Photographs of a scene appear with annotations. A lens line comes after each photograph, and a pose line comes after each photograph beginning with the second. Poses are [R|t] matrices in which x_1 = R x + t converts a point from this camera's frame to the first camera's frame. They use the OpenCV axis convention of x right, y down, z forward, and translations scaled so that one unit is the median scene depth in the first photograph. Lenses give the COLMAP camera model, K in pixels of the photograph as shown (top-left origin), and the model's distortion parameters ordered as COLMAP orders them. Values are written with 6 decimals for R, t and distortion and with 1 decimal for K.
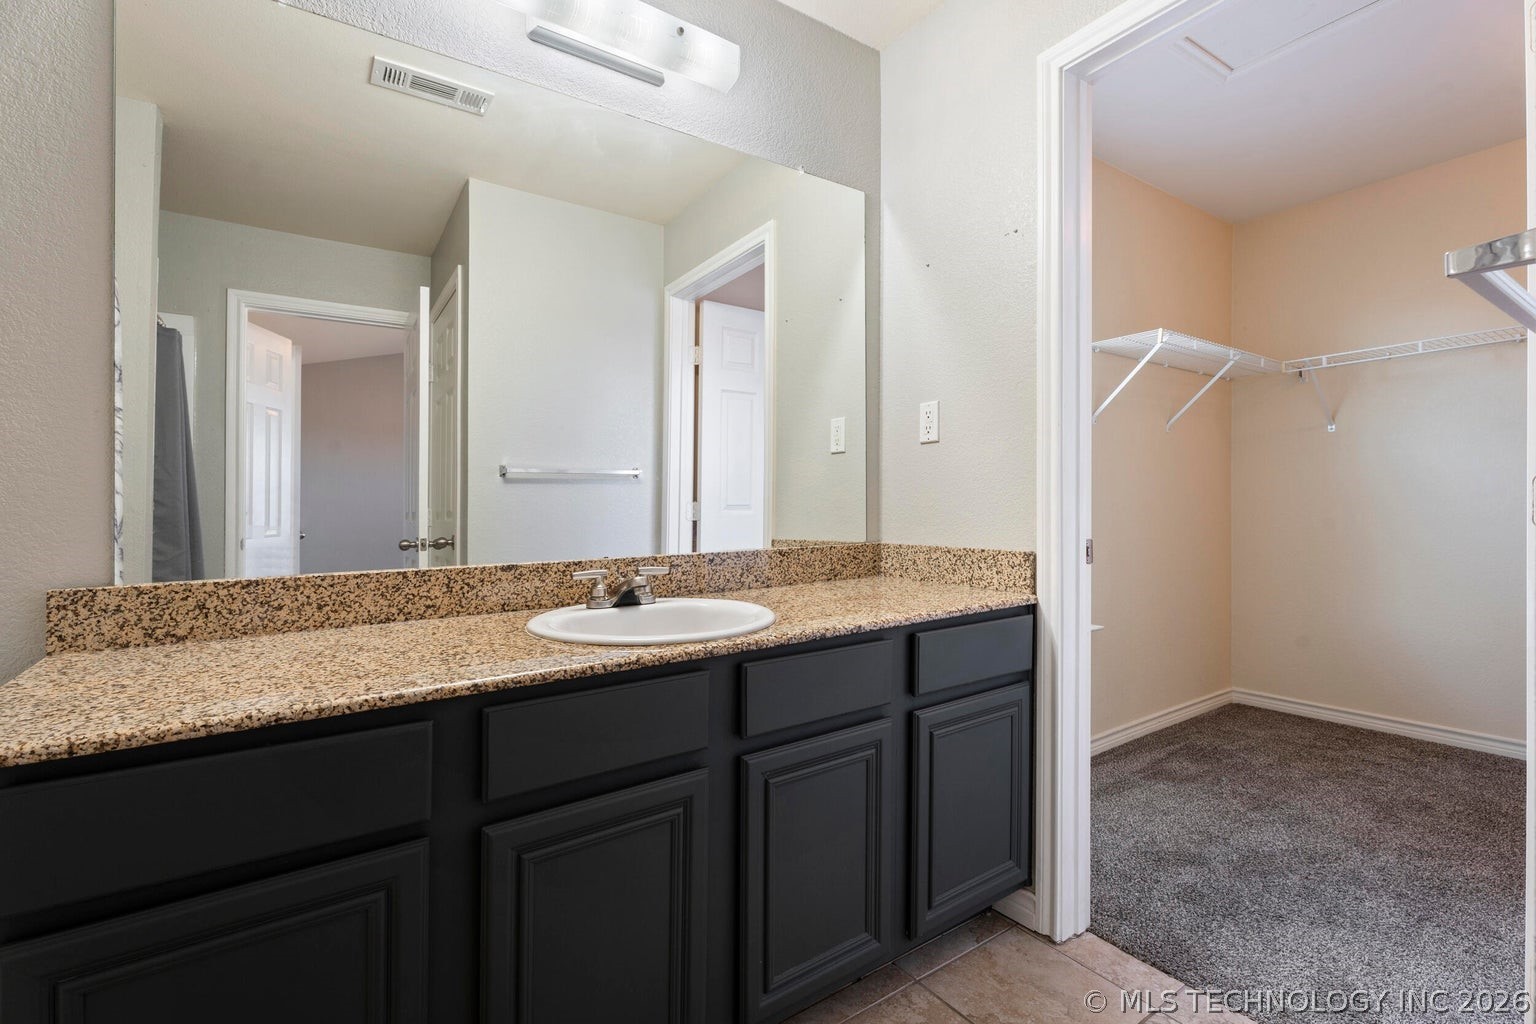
lens RADIAL K [[682.4, 0, 771.0], [0, 682.4, 532.2], [0, 0, 1]] dist [-0.002515, 0.000795]
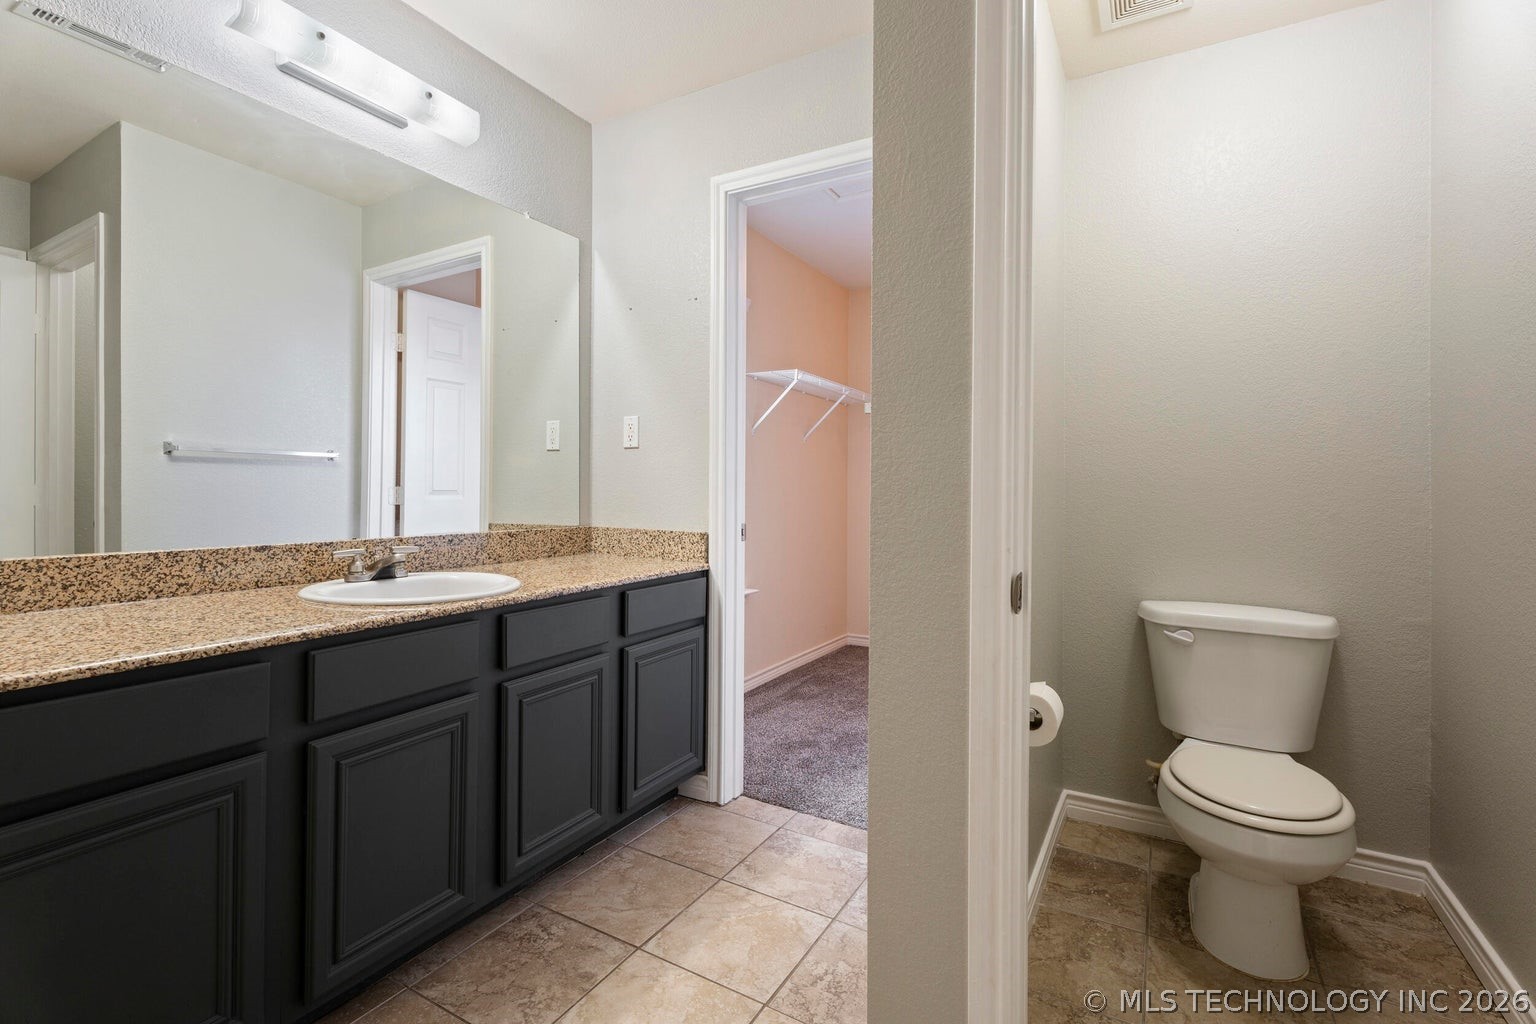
lens RADIAL K [[682.4, 0, 771.0], [0, 682.4, 532.2], [0, 0, 1]] dist [-0.002515, 0.000795]
pose [[0.899041, -0.004025, 0.437846, -0.109936], [-0.006177, 0.999742, 0.021874, -0.003200], [-0.437821, -0.022371, 0.898784, -0.315525]]
